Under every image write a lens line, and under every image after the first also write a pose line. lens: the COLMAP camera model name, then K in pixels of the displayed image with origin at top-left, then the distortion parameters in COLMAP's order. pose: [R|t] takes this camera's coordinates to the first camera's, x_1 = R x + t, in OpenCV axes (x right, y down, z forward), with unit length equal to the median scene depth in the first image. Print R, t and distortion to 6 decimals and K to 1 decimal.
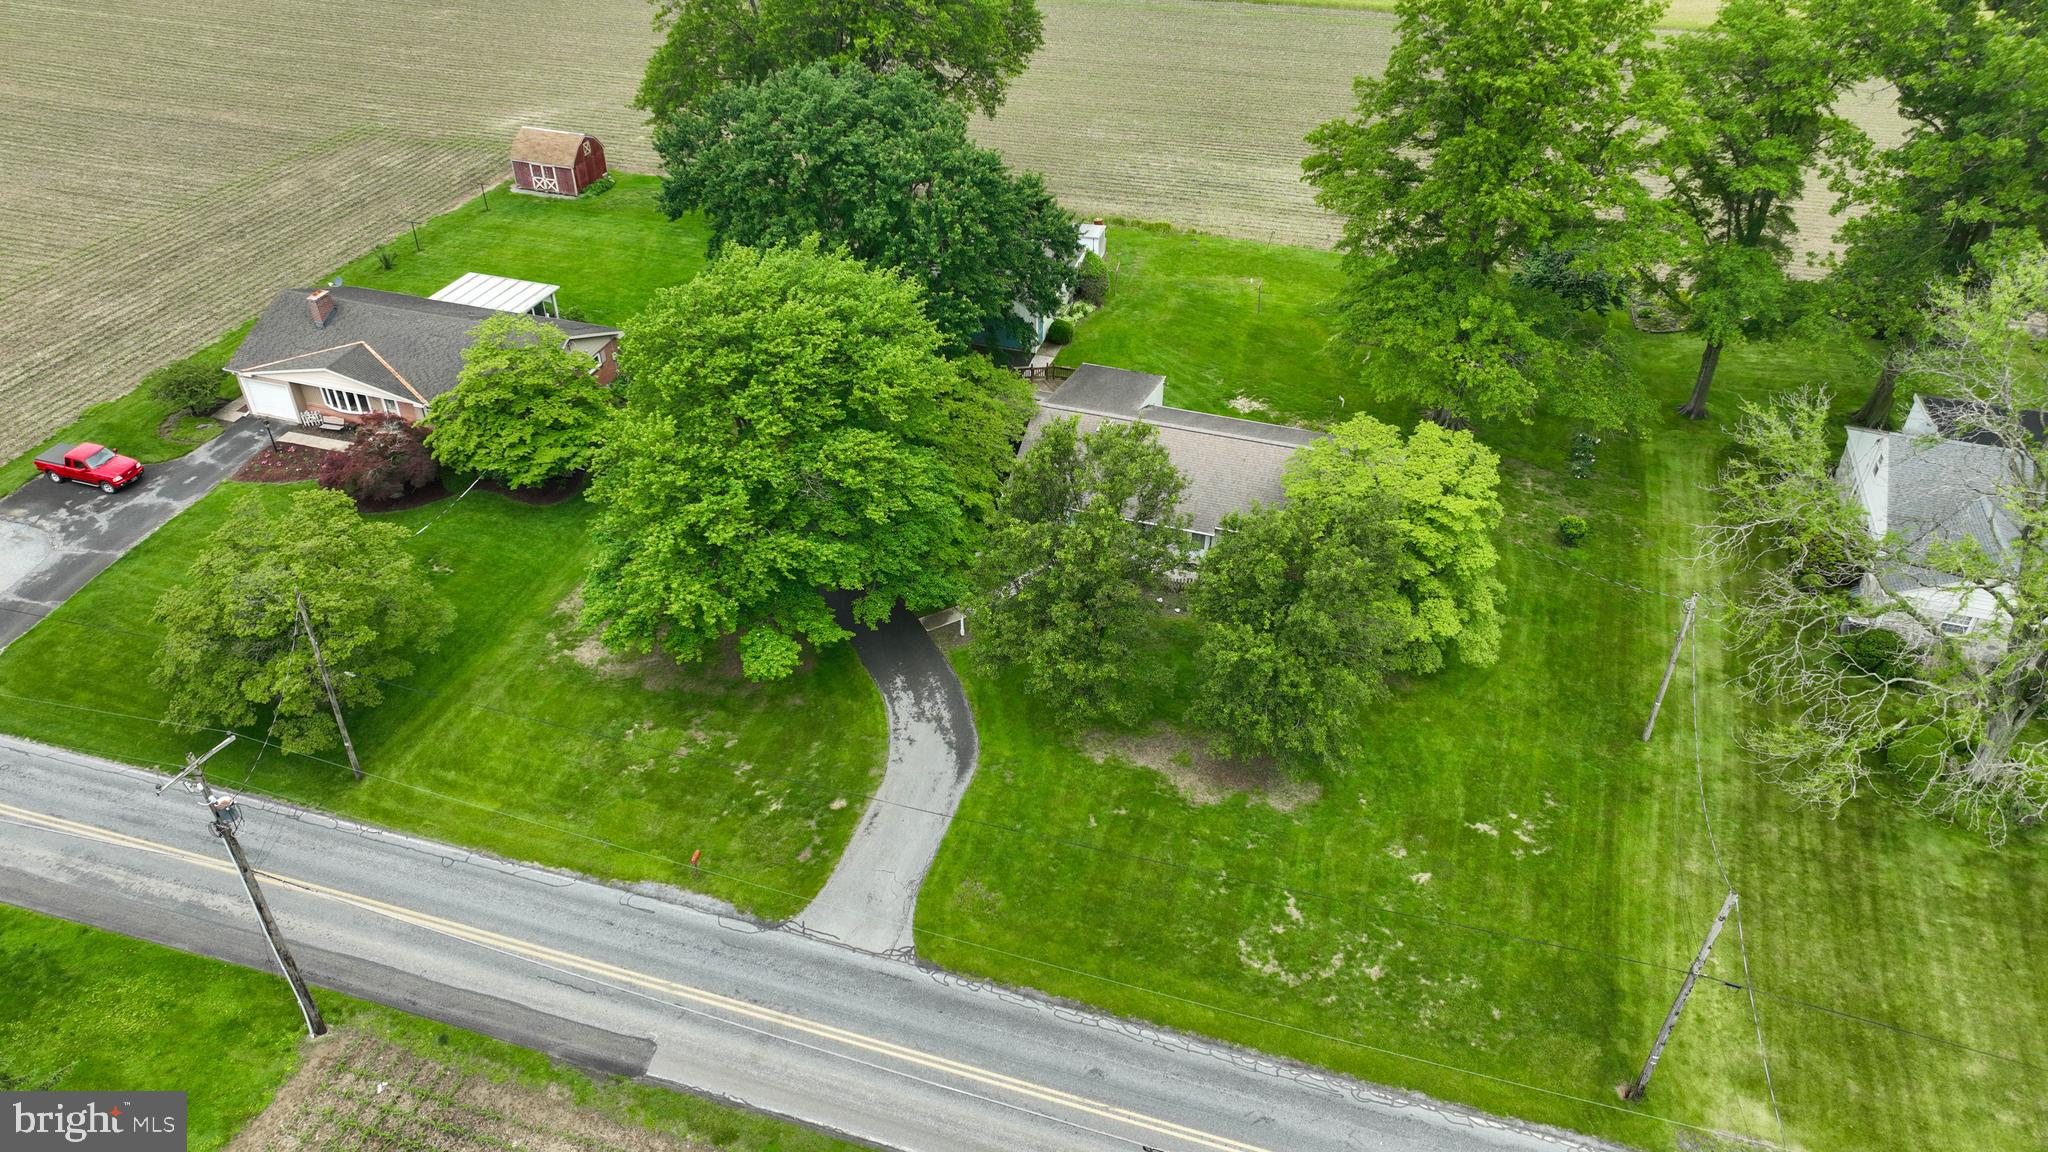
lens RADIAL K [[1443.3, 0, 1026.9], [0, 1443.3, 574.7], [0, 0, 1]] dist [-0.006829, 0.025345]
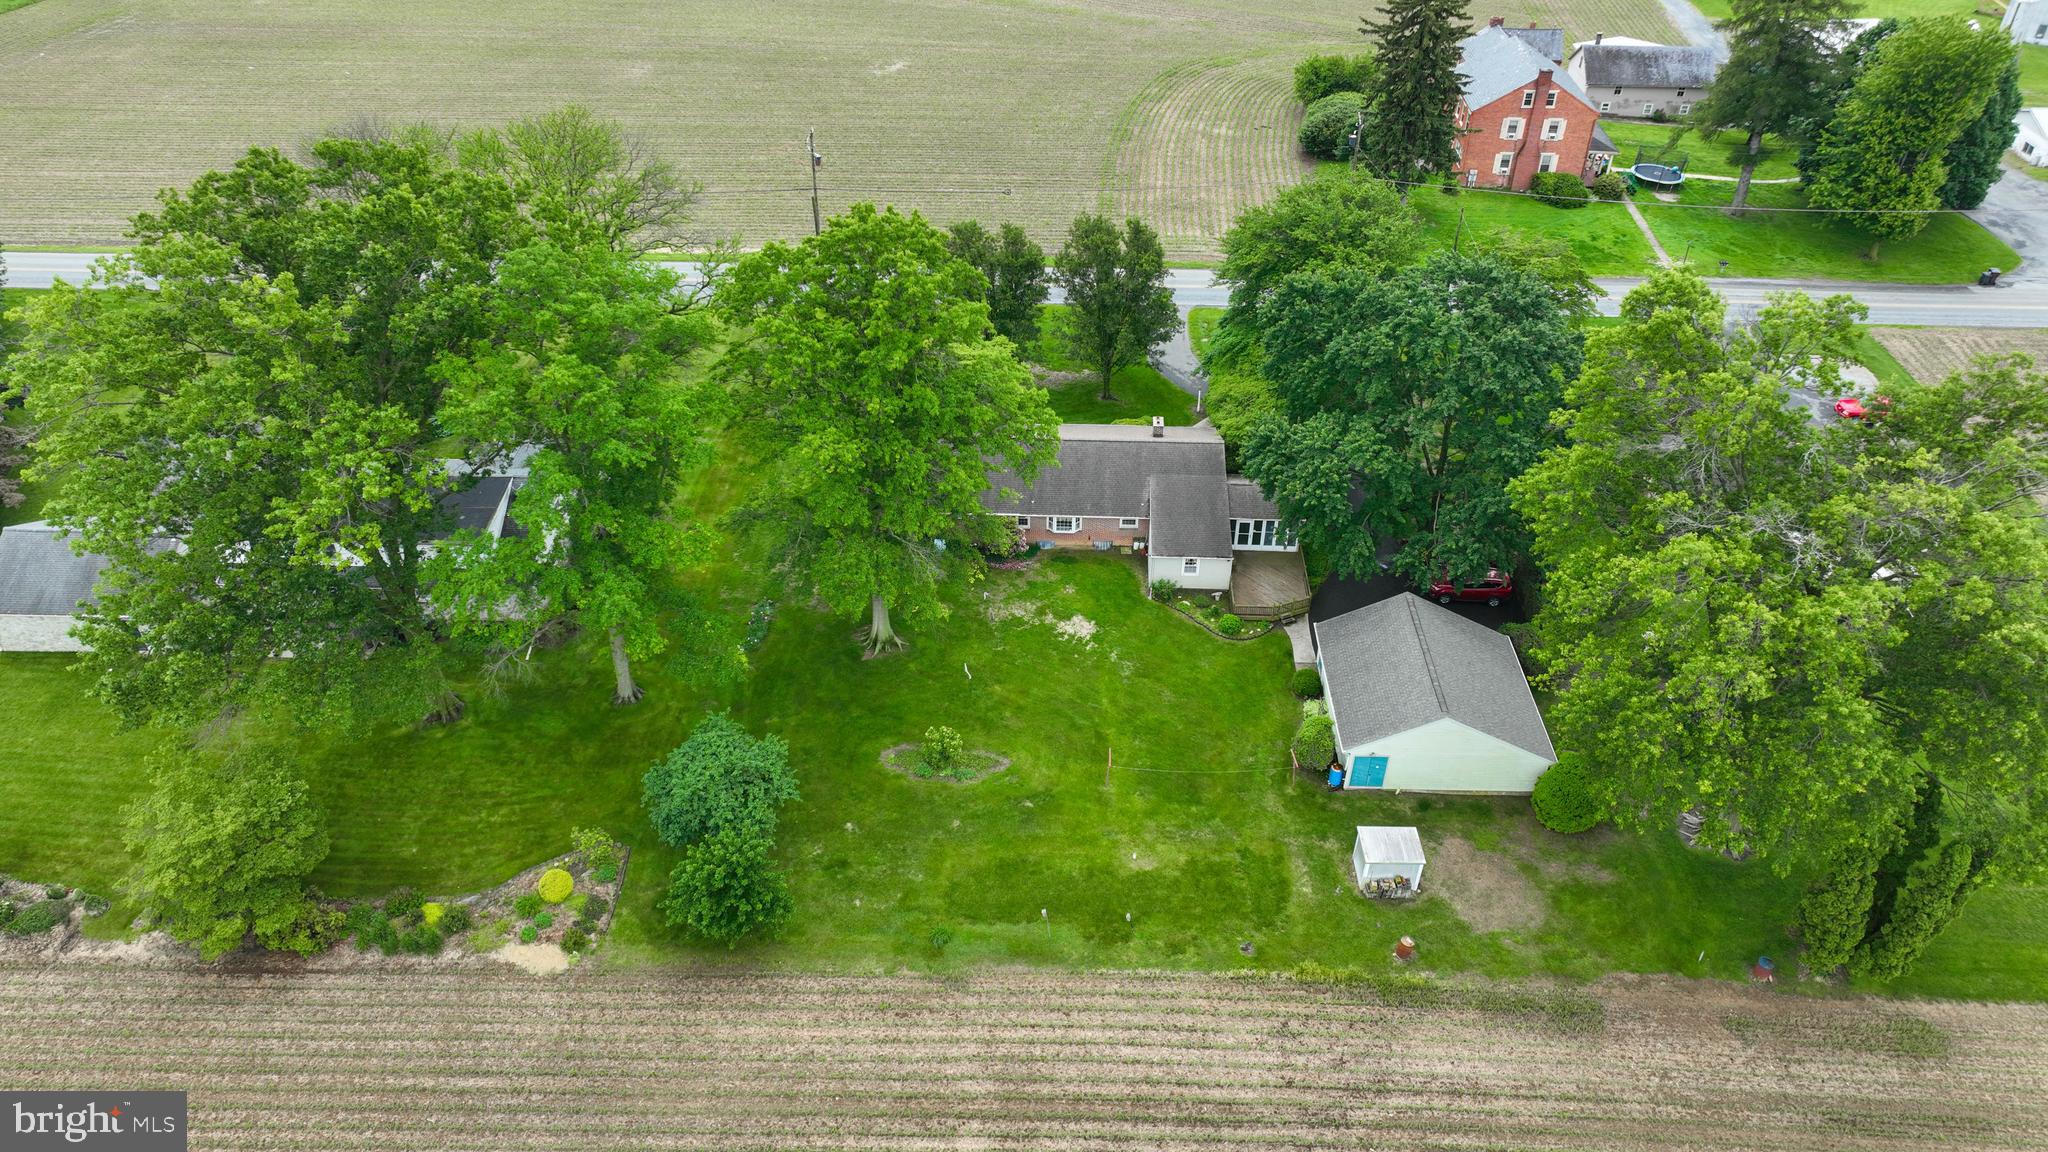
lens RADIAL K [[1443.3, 0, 1030.2], [0, 1443.3, 573.0], [0, 0, 1]] dist [-0.006829, 0.025345]
pose [[-0.962364, 0.157451, -0.221507, 0.559628], [-0.165983, 0.304848, 0.937826, -1.489340], [0.215187, 0.939296, -0.267241, 1.708628]]
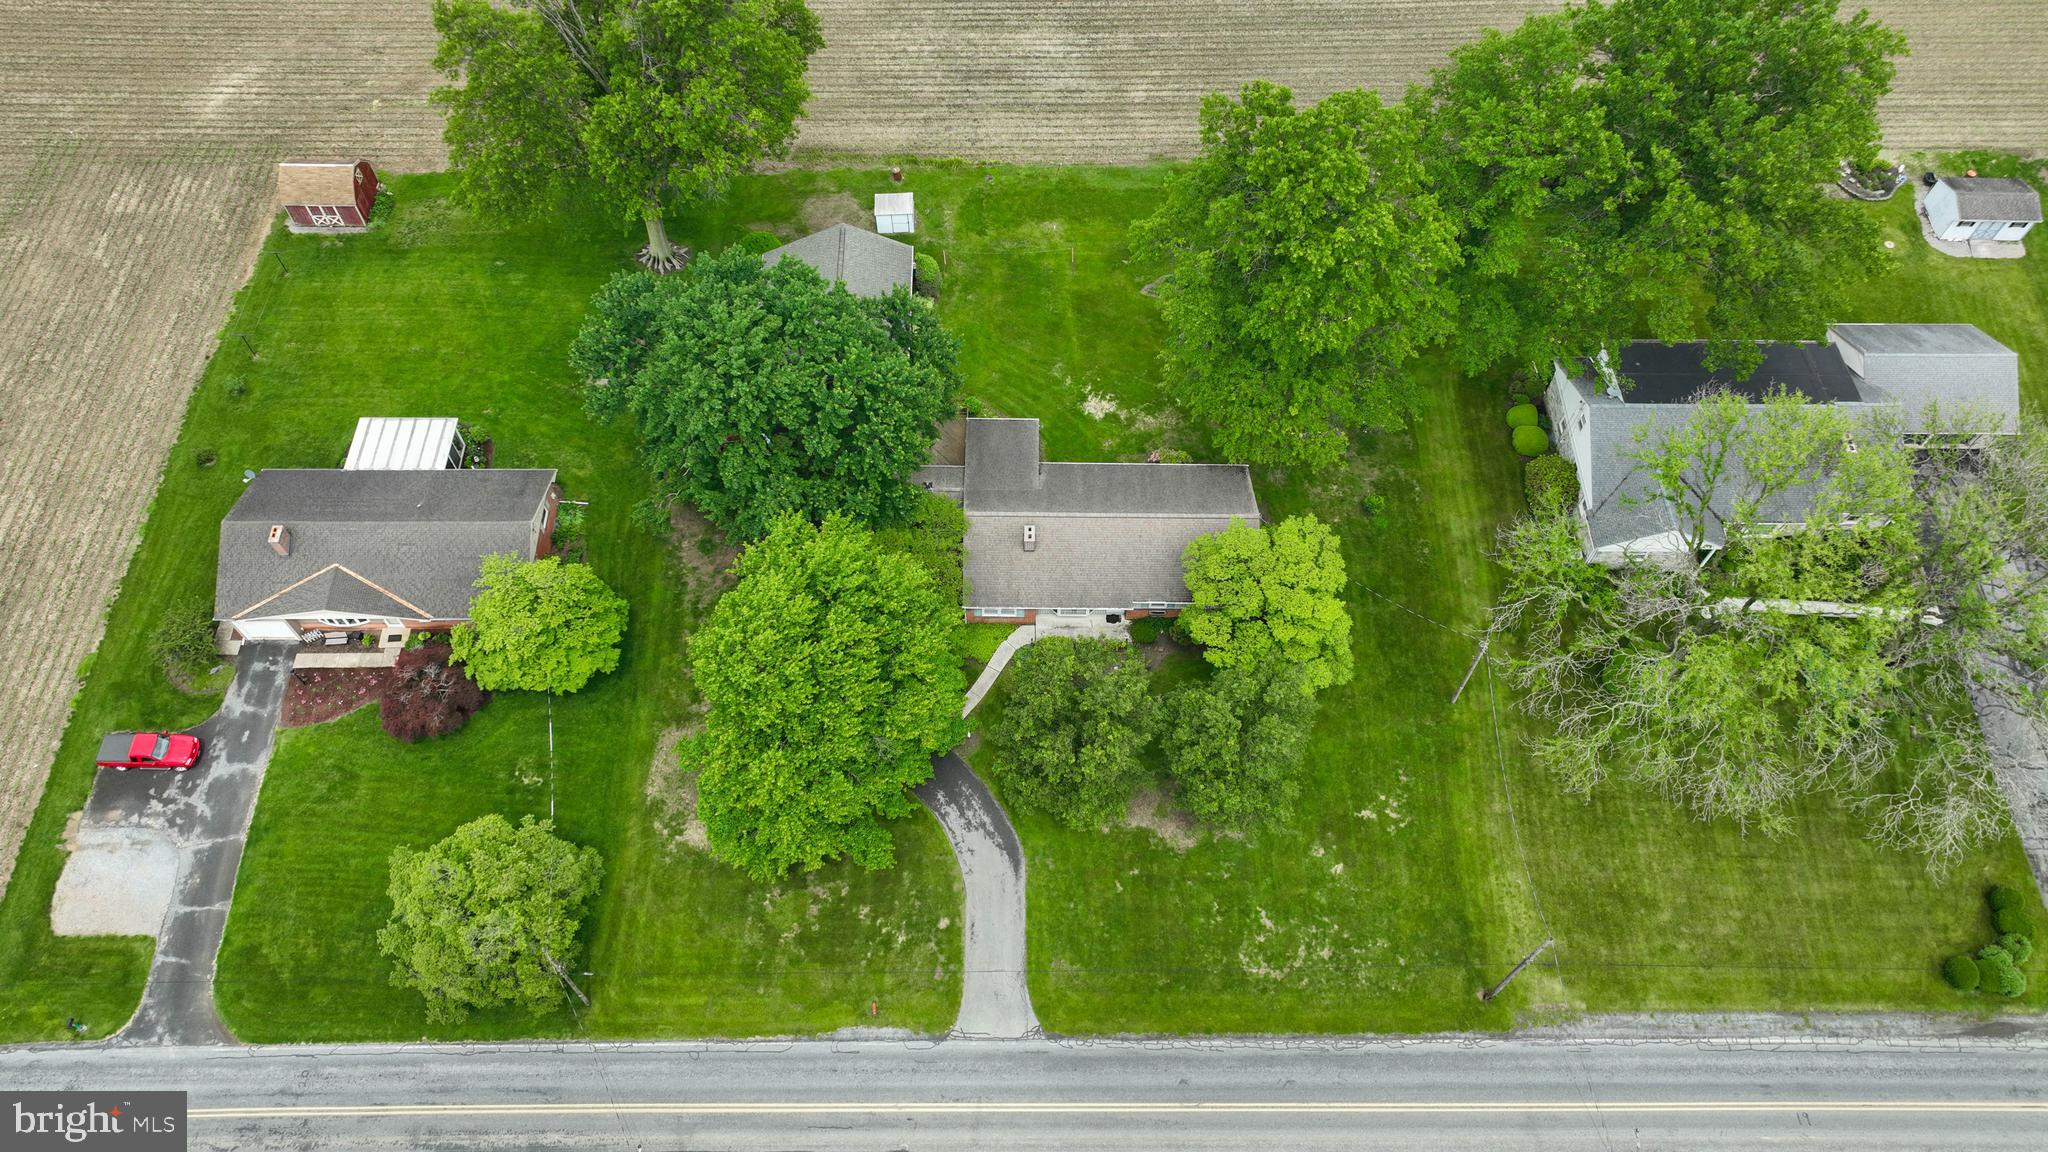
lens RADIAL K [[1443.3, 0, 1025.8], [0, 1443.3, 574.3], [0, 0, 1]] dist [-0.006829, 0.025345]
pose [[0.952925, -0.258639, 0.158242, -0.183025], [0.177215, 0.898561, 0.401475, -0.676434], [-0.246027, -0.354533, 0.902096, -0.164537]]
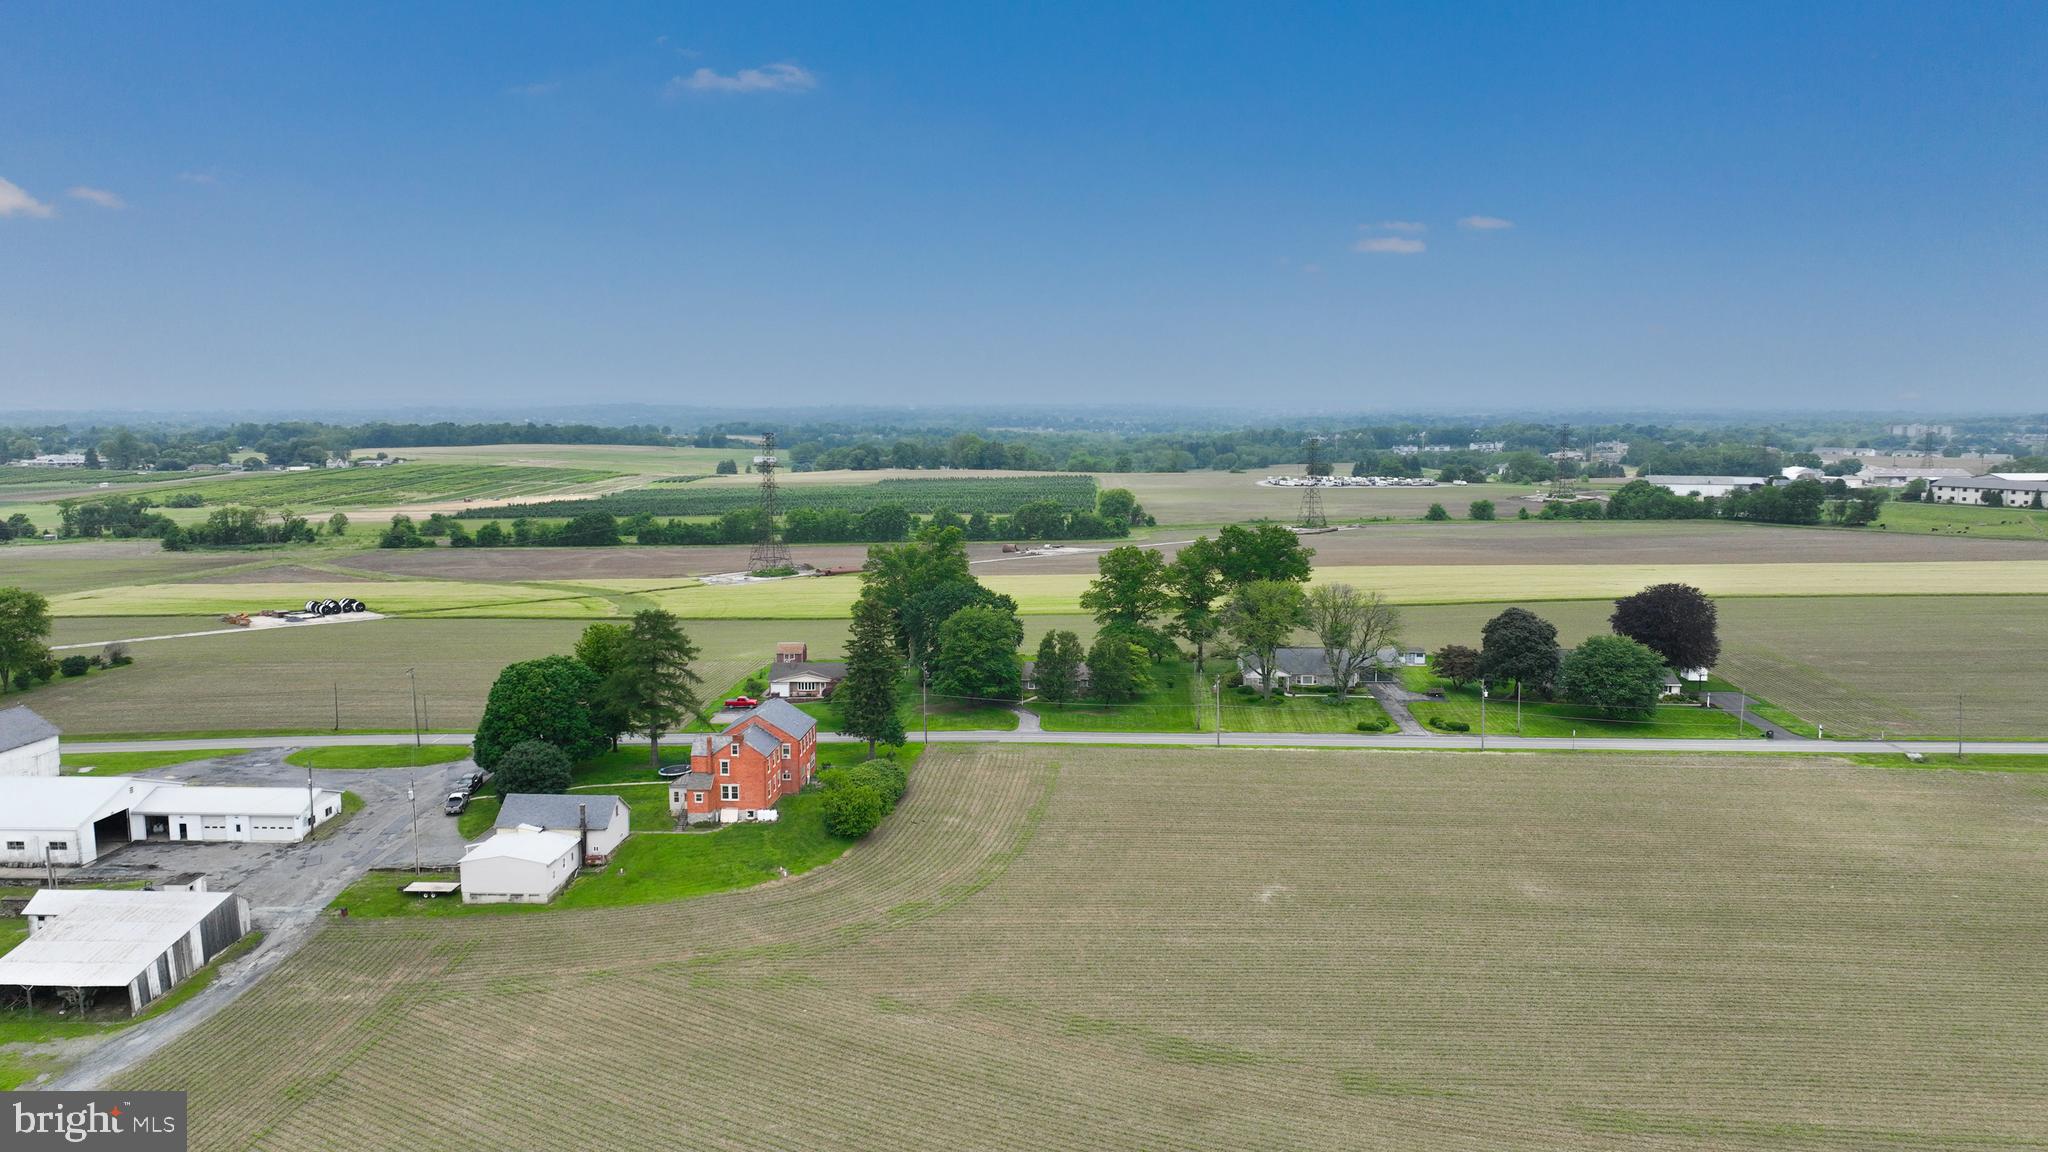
lens RADIAL K [[1443.3, 0, 1016.5], [0, 1443.3, 580.2], [0, 0, 1]] dist [-0.006829, 0.025345]
pose [[0.966263, -0.040756, 0.254311, -1.110892], [0.159838, 0.869143, -0.468020, 1.681371], [-0.201958, 0.492879, 0.846335, -2.594171]]
